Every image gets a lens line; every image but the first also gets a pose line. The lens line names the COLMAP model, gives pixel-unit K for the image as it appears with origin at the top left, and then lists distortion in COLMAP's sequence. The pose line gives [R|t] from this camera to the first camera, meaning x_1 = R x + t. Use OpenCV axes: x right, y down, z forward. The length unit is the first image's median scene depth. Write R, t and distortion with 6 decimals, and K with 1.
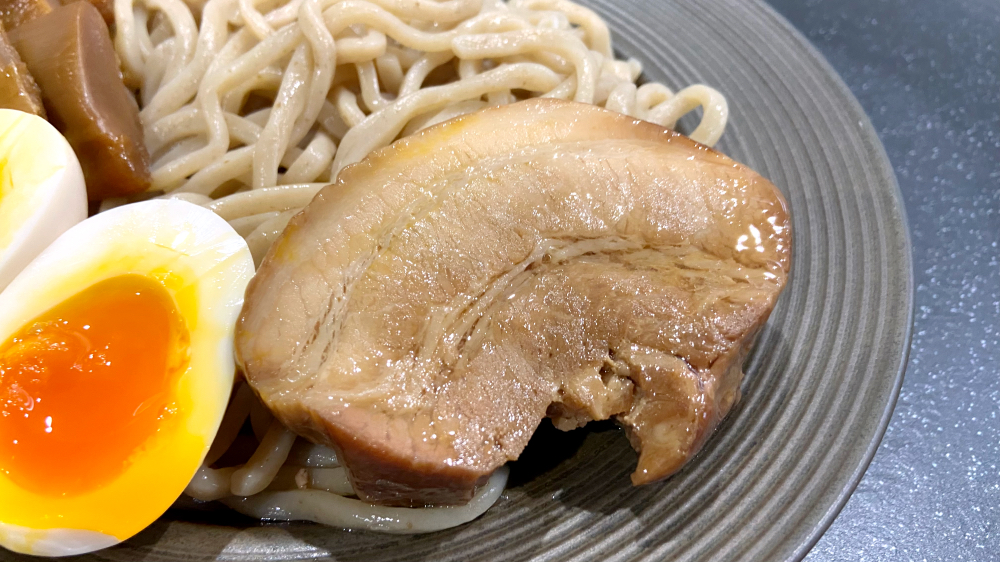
lens RADIAL K [[776.9, 0, 495.7], [0, 776.9, 275.6], [0, 0, 1]] dist [0.077648, -0.038186]
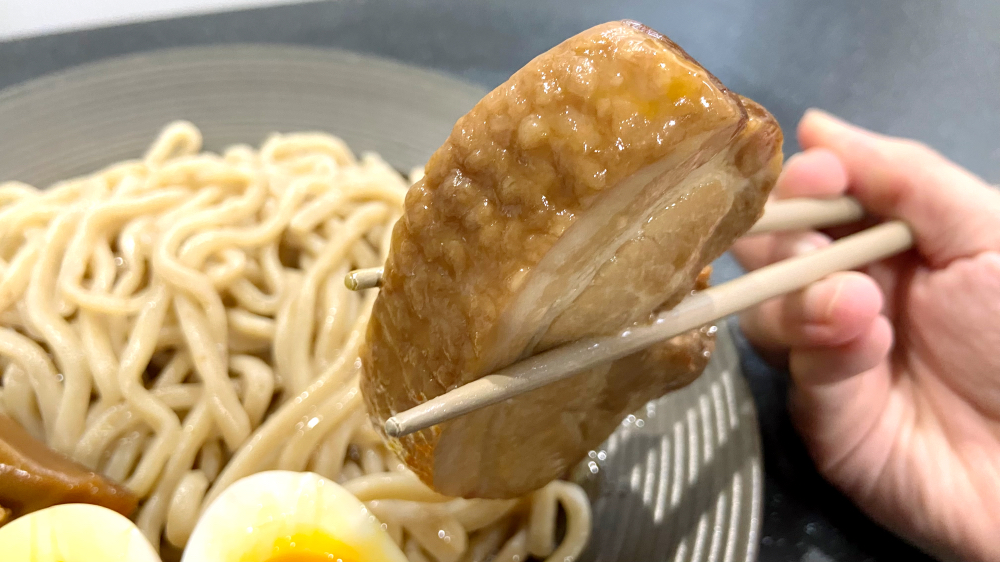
lens RADIAL K [[800.3, 0, 499.5], [0, 800.3, 283.2], [0, 0, 1]] dist [0.018666, -0.010405]
pose [[0.713577, -0.515481, 0.474434, -0.542461], [0.510184, 0.846464, 0.152350, -0.316363], [-0.480125, 0.133336, 0.867007, -0.140407]]
